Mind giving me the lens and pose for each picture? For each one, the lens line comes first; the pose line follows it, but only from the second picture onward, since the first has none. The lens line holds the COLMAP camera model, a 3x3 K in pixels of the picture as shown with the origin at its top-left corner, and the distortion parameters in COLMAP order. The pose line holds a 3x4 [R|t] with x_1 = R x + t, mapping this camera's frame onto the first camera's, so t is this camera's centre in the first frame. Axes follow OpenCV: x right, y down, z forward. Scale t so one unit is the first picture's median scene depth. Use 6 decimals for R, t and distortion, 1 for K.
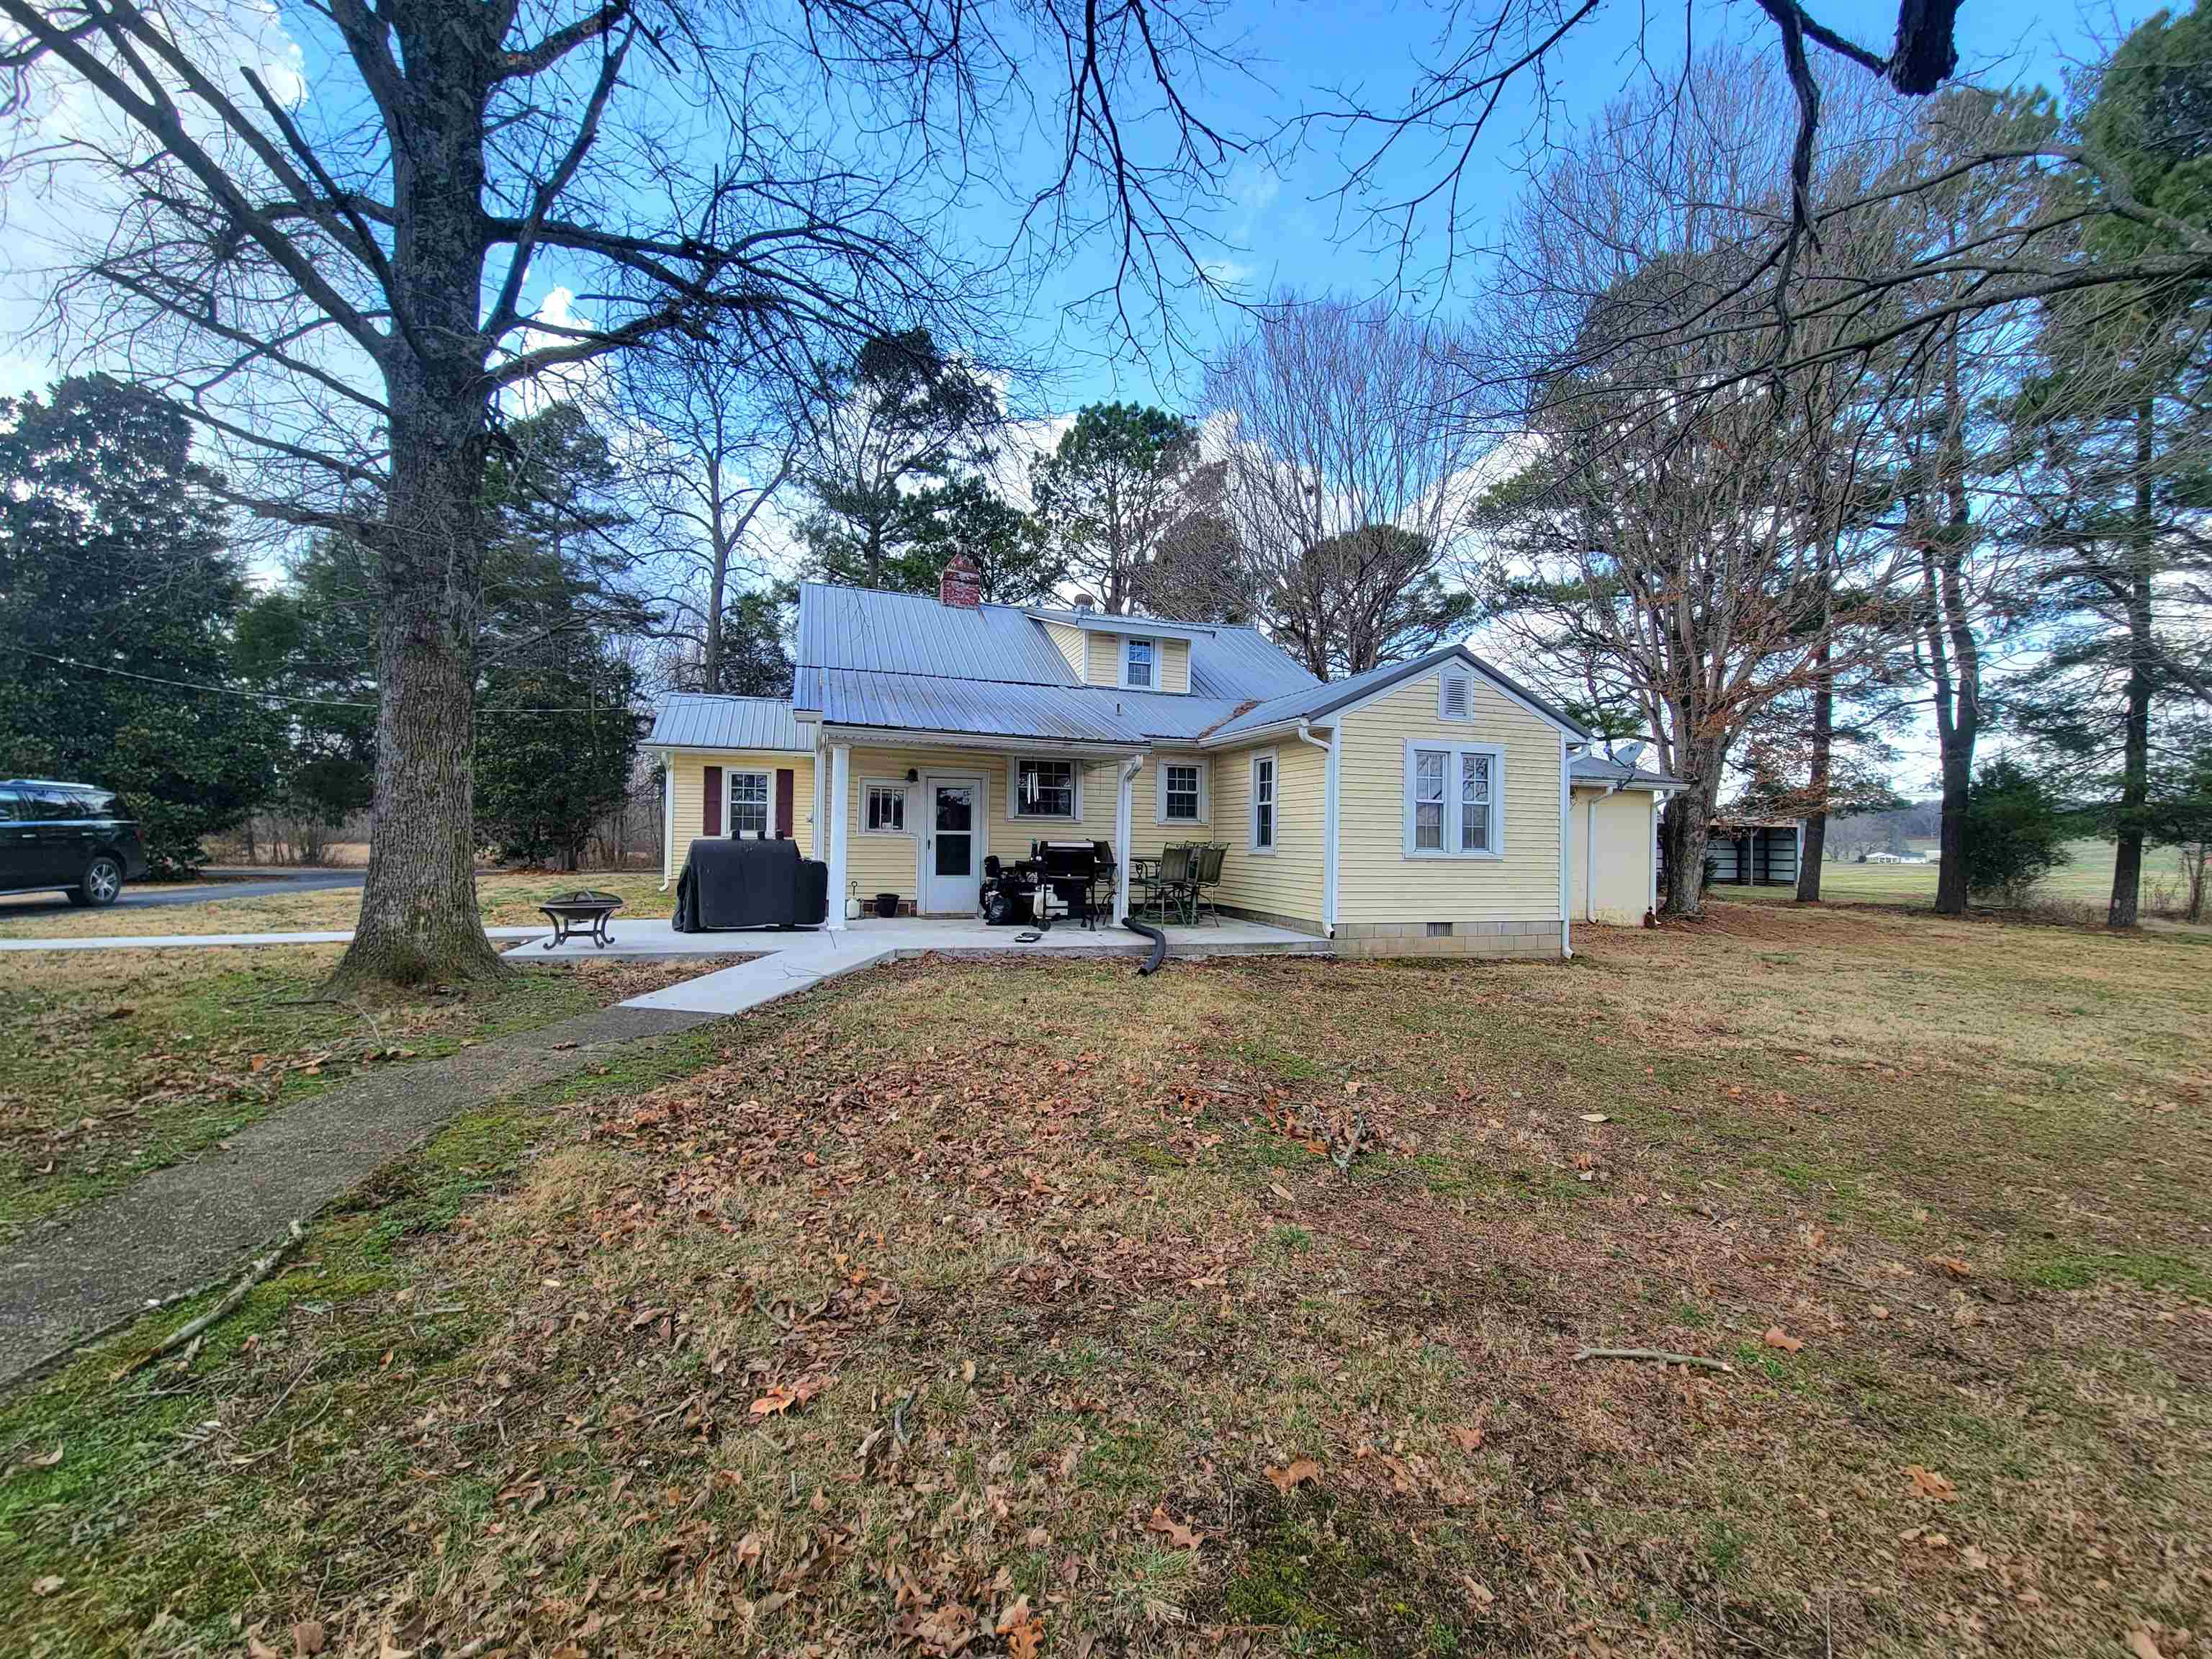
lens RADIAL K [[900.2, 0, 1108.6], [0, 900.2, 819.9], [0, 0, 1]] dist [0.006998, -0.004552]
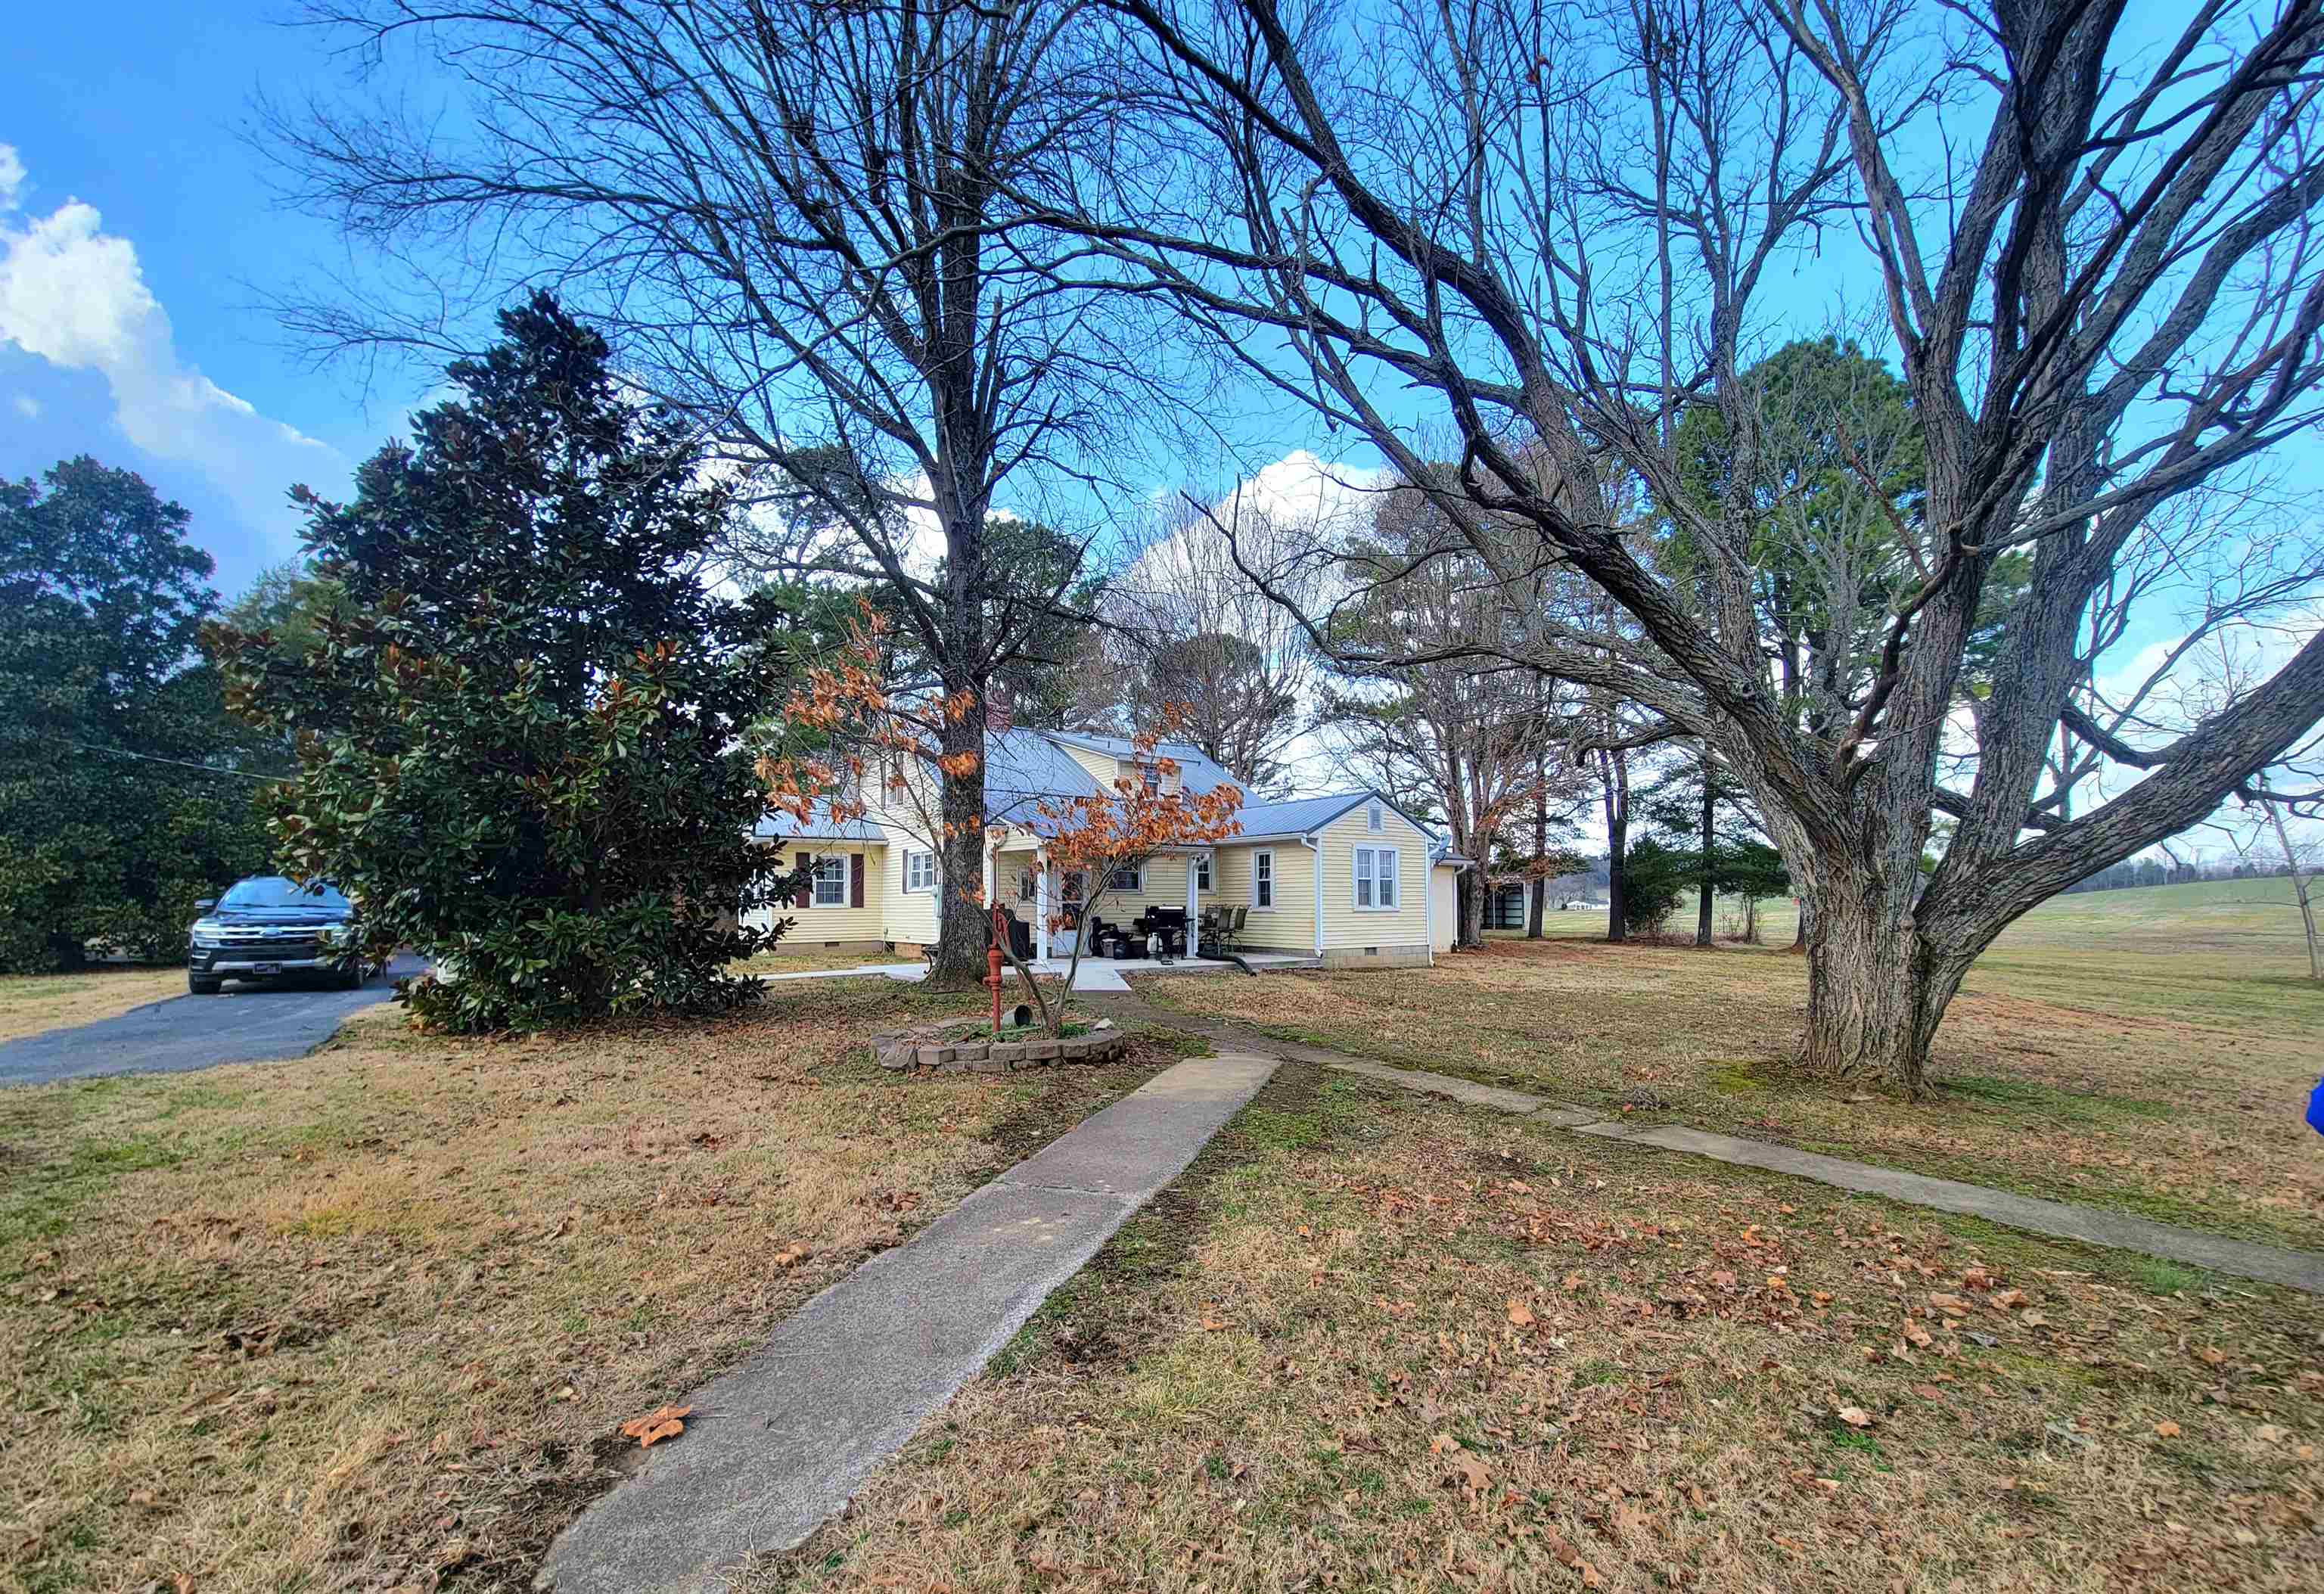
lens RADIAL K [[940.3, 0, 1163.7], [0, 940.3, 856.6], [0, 0, 1]] dist [-0.007251, -0.000008]
pose [[0.957192, -0.006774, 0.289373, -0.270596], [0.014274, 0.999614, -0.023816, -0.012364], [-0.289100, 0.026927, 0.956920, -0.316905]]
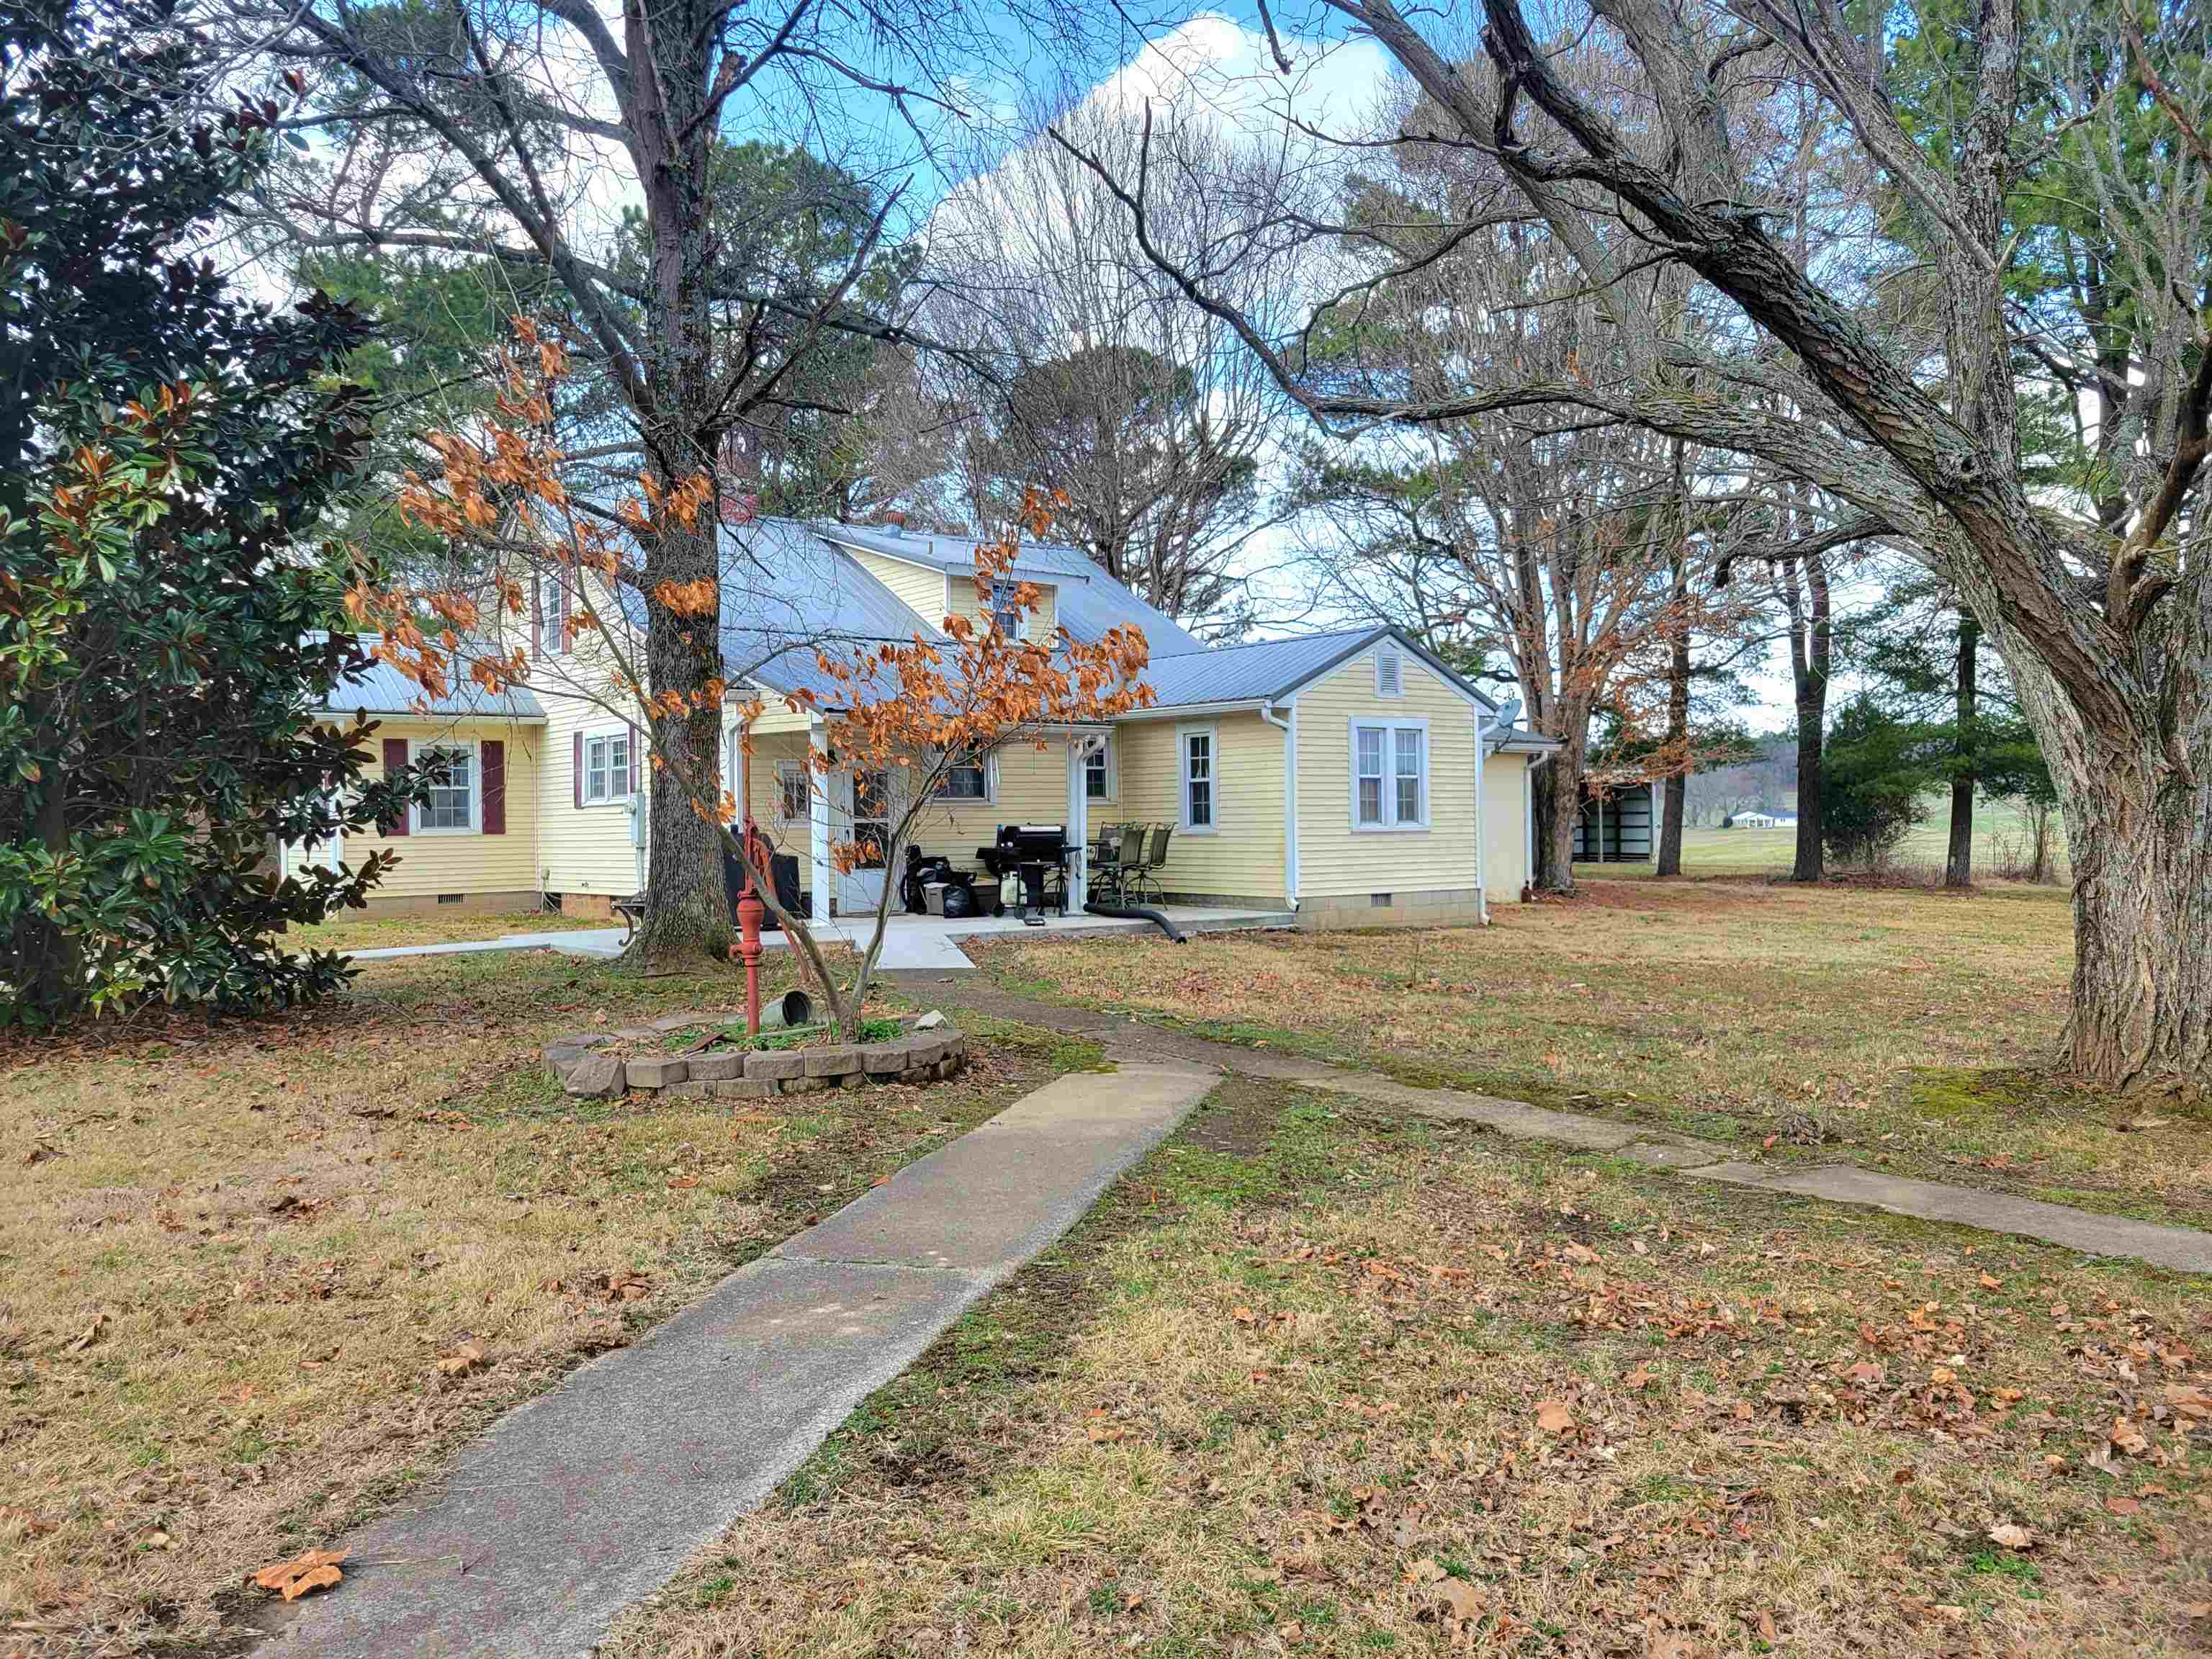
lens RADIAL K [[1654.9, 0, 1074.6], [0, 1654.9, 791.3], [0, 0, 1]] dist [0.027235, -0.004280]
pose [[0.948570, -0.023788, 0.315672, -0.277744], [0.022498, 0.999717, 0.007730, -0.012676], [-0.315766, -0.000230, 0.948837, -0.341561]]
